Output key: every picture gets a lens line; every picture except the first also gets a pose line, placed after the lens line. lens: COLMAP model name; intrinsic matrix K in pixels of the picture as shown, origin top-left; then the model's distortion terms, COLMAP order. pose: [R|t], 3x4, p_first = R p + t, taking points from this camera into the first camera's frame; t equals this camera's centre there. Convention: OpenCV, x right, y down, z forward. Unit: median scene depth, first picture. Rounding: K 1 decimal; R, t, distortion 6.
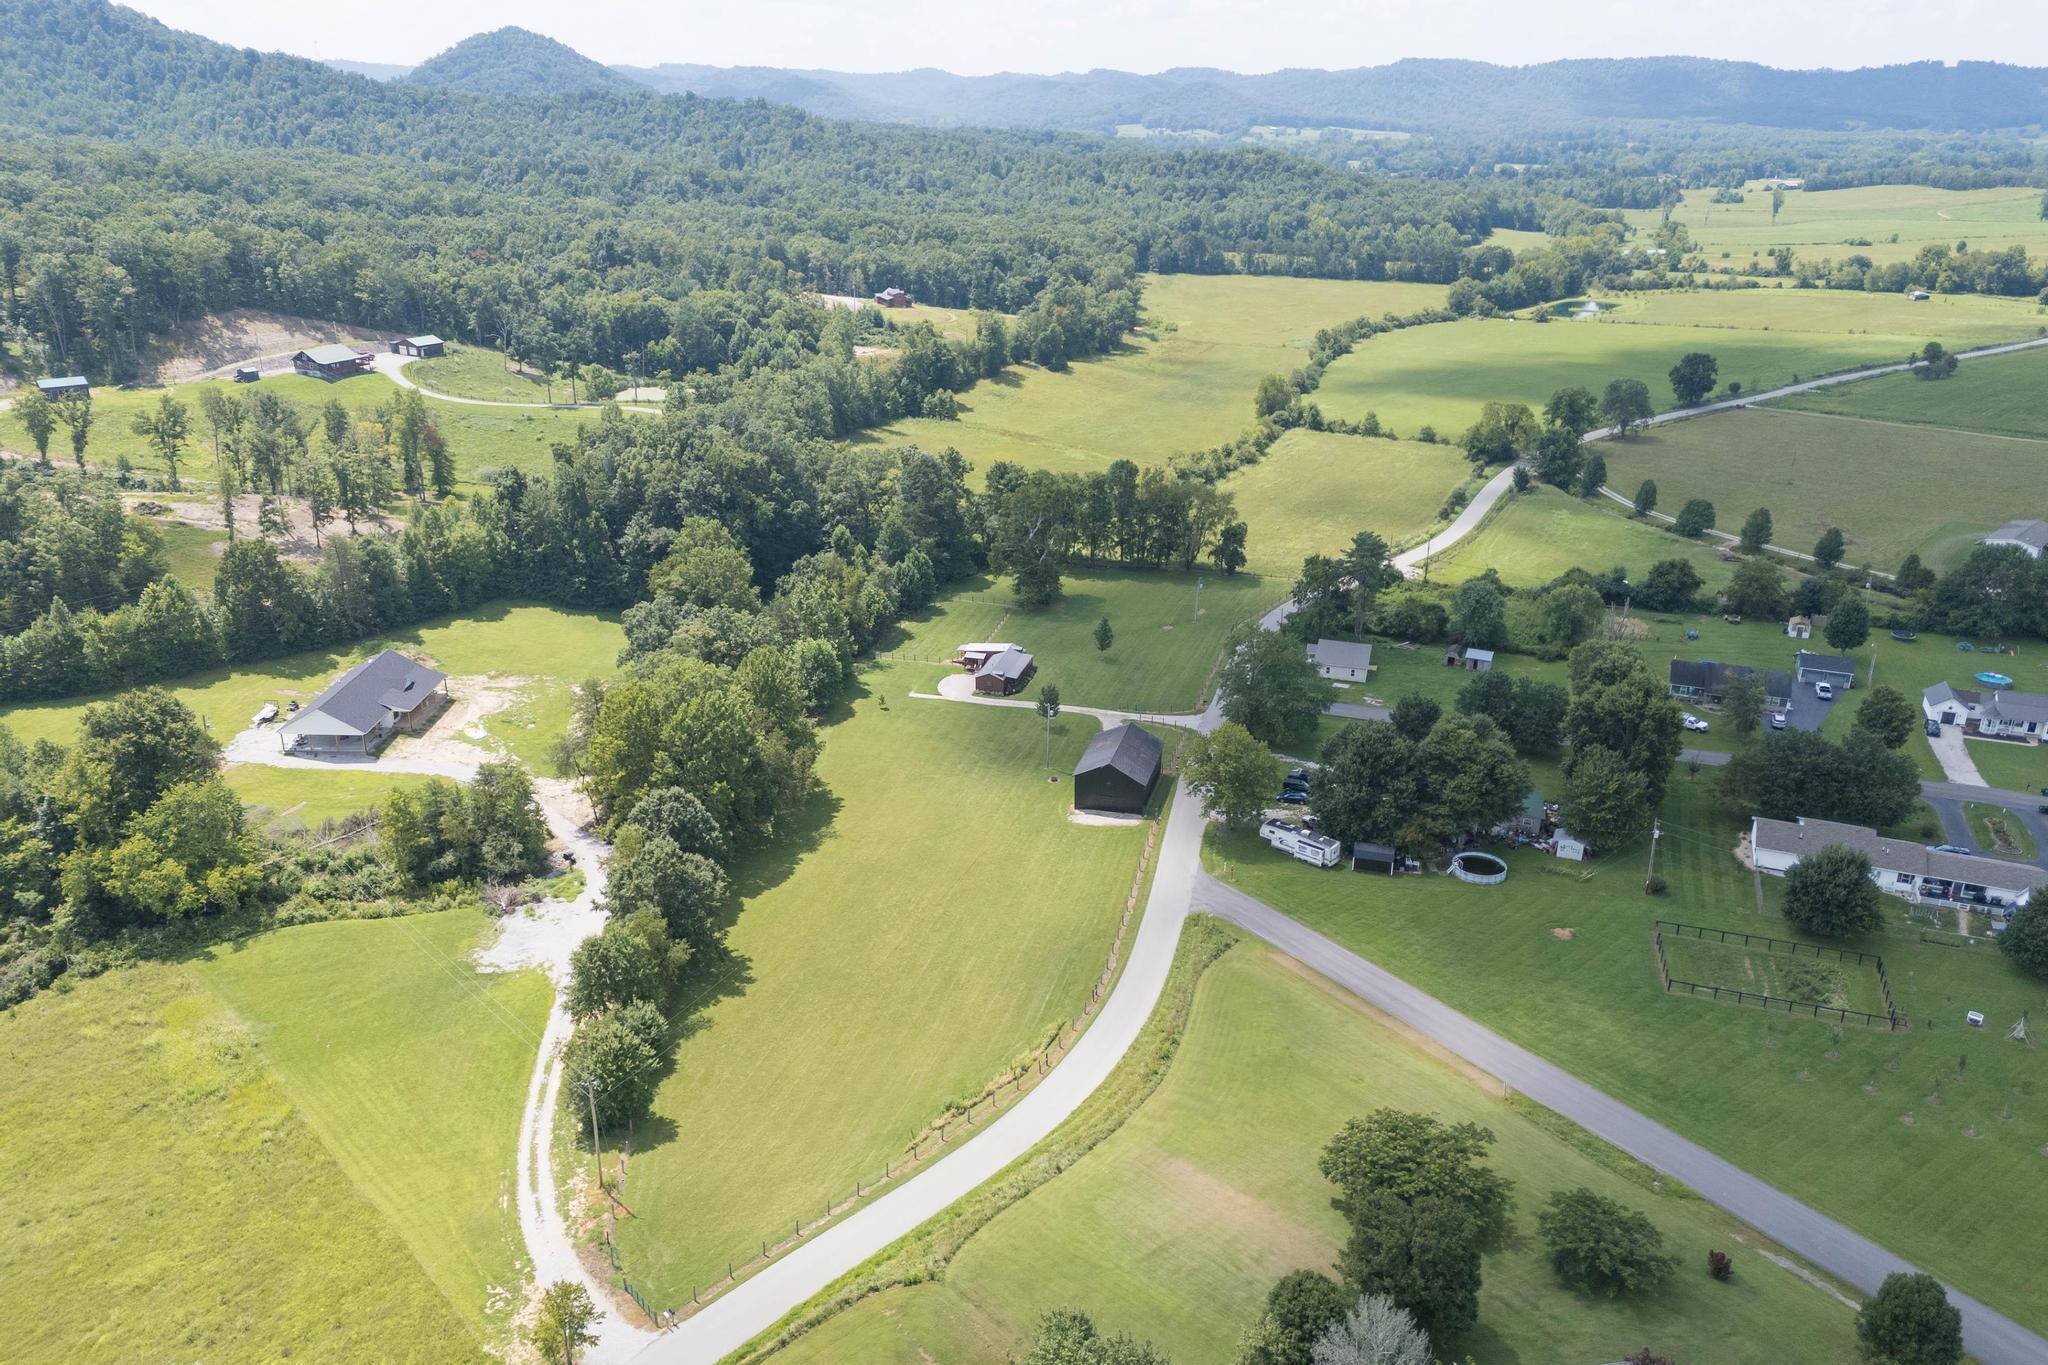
lens RADIAL K [[1501.3, 0, 1013.6], [0, 1501.3, 683.4], [0, 0, 1]] dist [0.063867, -0.054181]
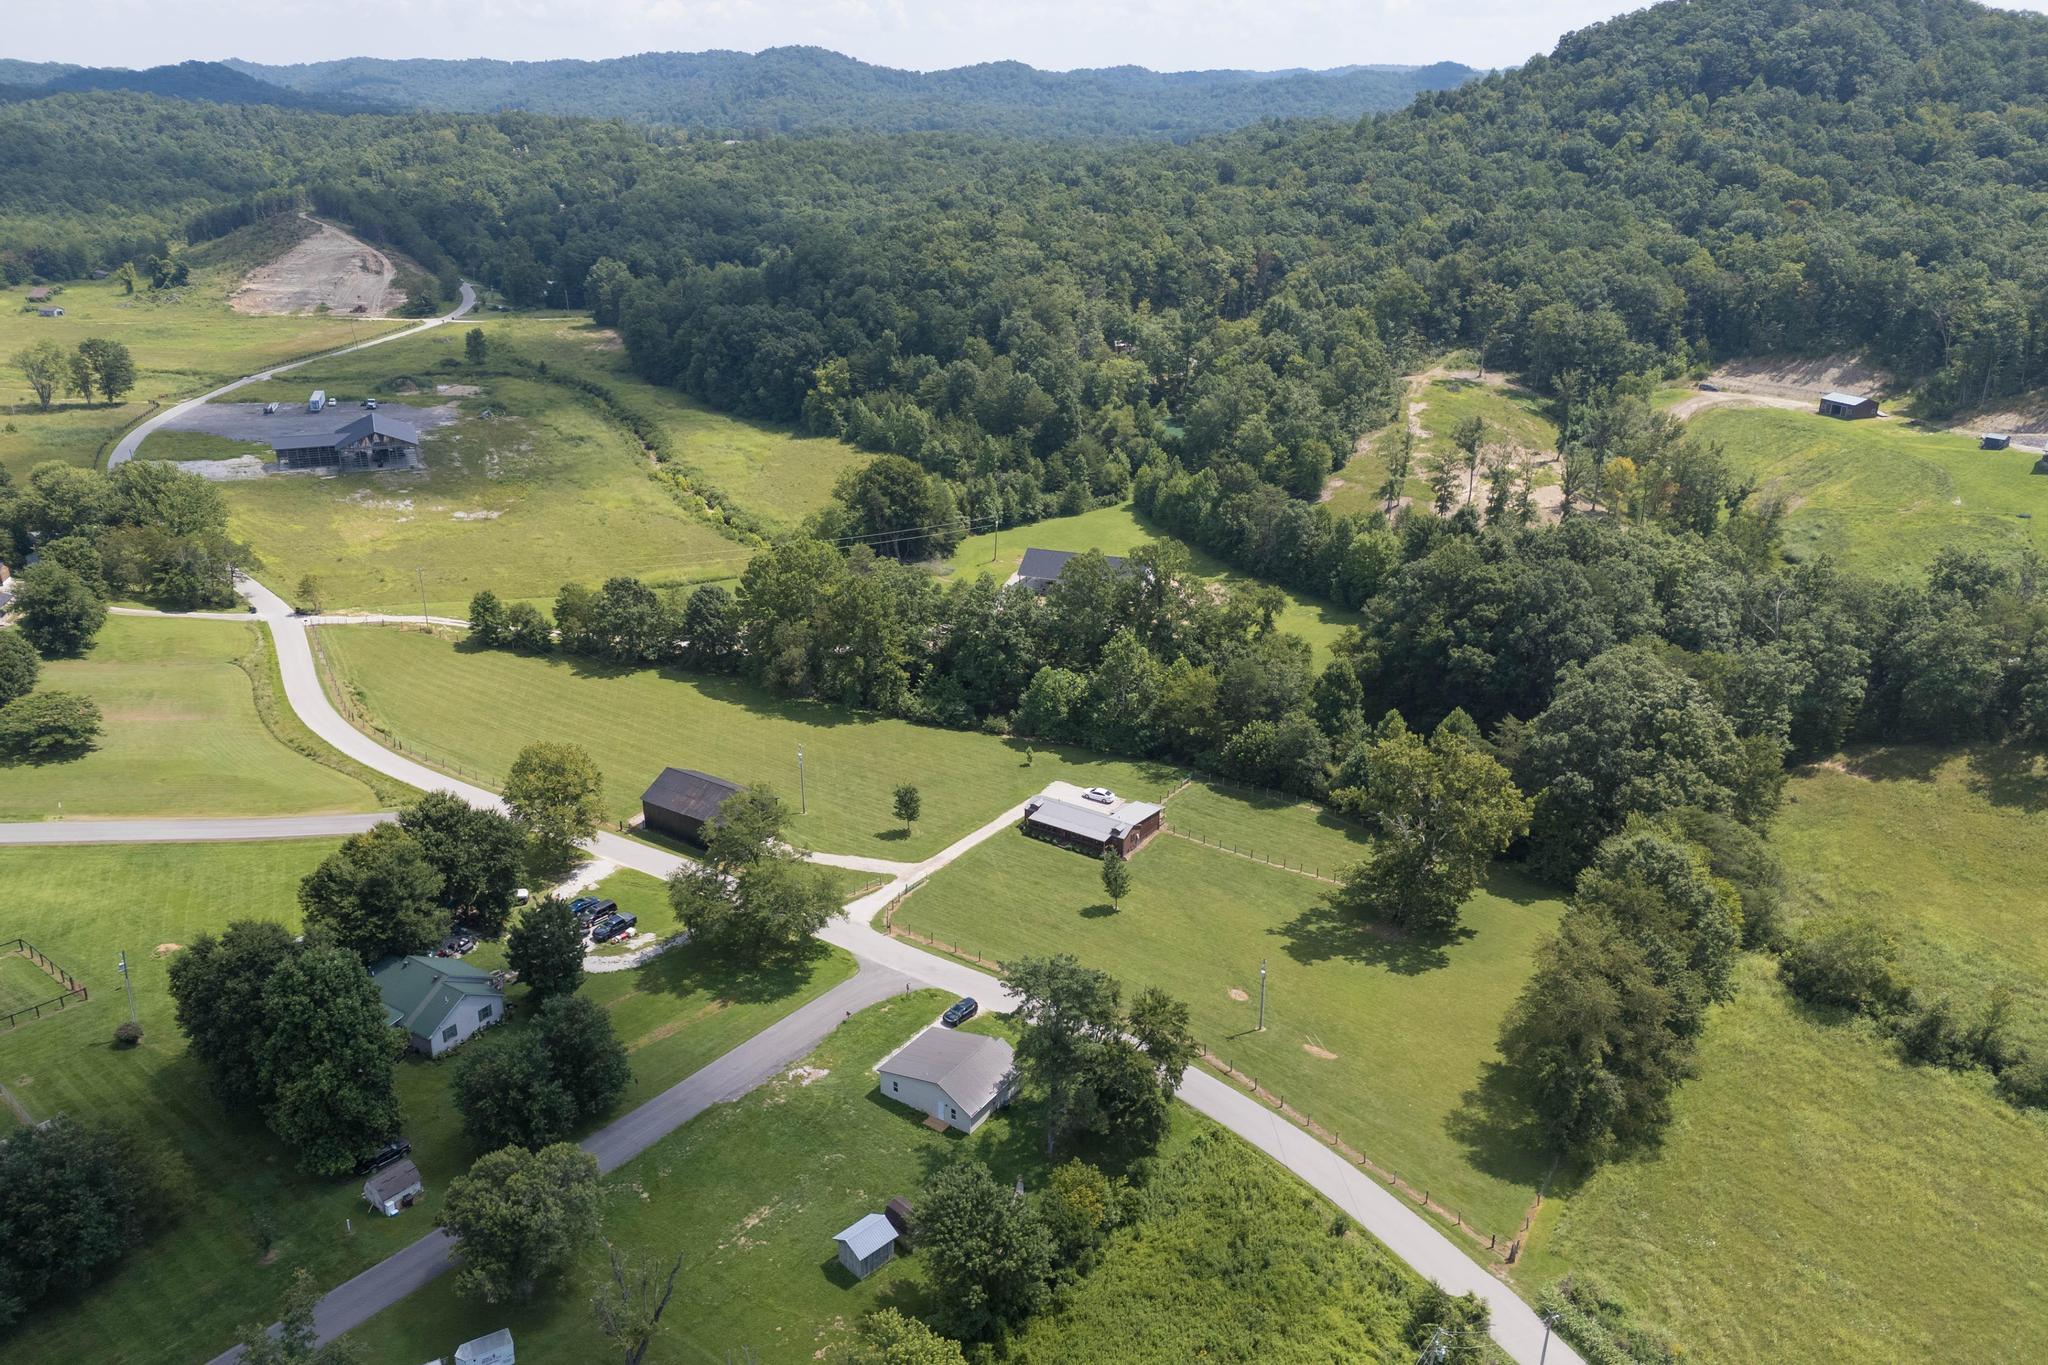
lens RADIAL K [[1501.3, 0, 1013.7], [0, 1501.3, 688.2], [0, 0, 1]] dist [0.063867, -0.054181]
pose [[-0.317289, 0.340964, -0.884913, 0.619166], [-0.352419, 0.823909, 0.443819, -0.370863], [0.880414, 0.452679, -0.141255, 0.954794]]
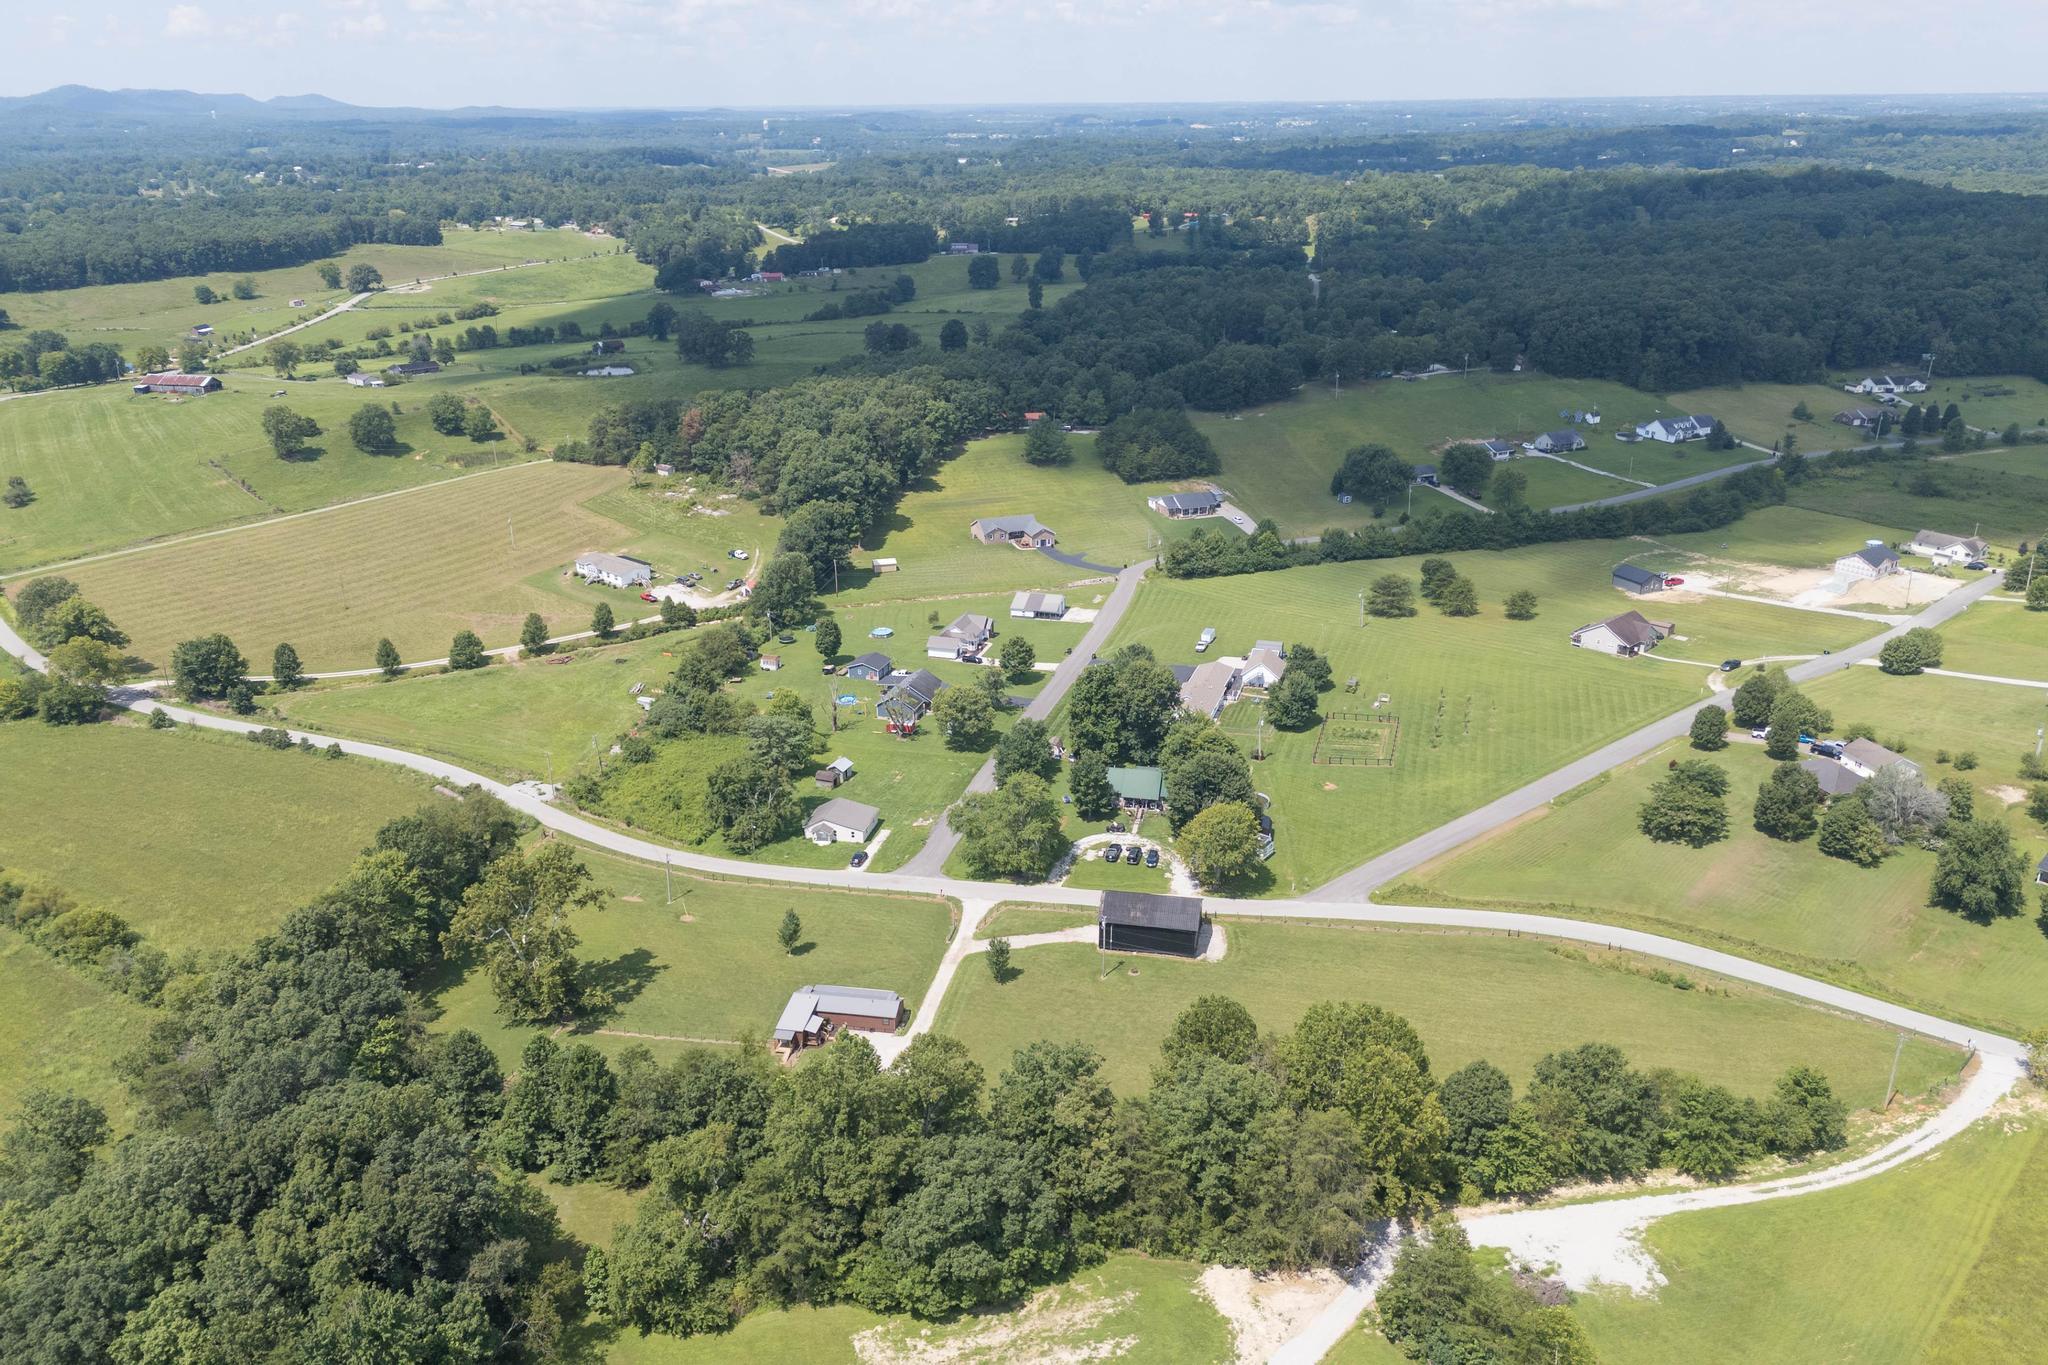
lens RADIAL K [[1501.3, 0, 1015.9], [0, 1501.3, 689.8], [0, 0, 1]] dist [0.063867, -0.054181]
pose [[-0.064259, -0.369900, 0.926847, -0.667567], [0.371006, 0.853340, 0.366286, -0.398674], [-0.926405, 0.367403, 0.082400, 0.707256]]
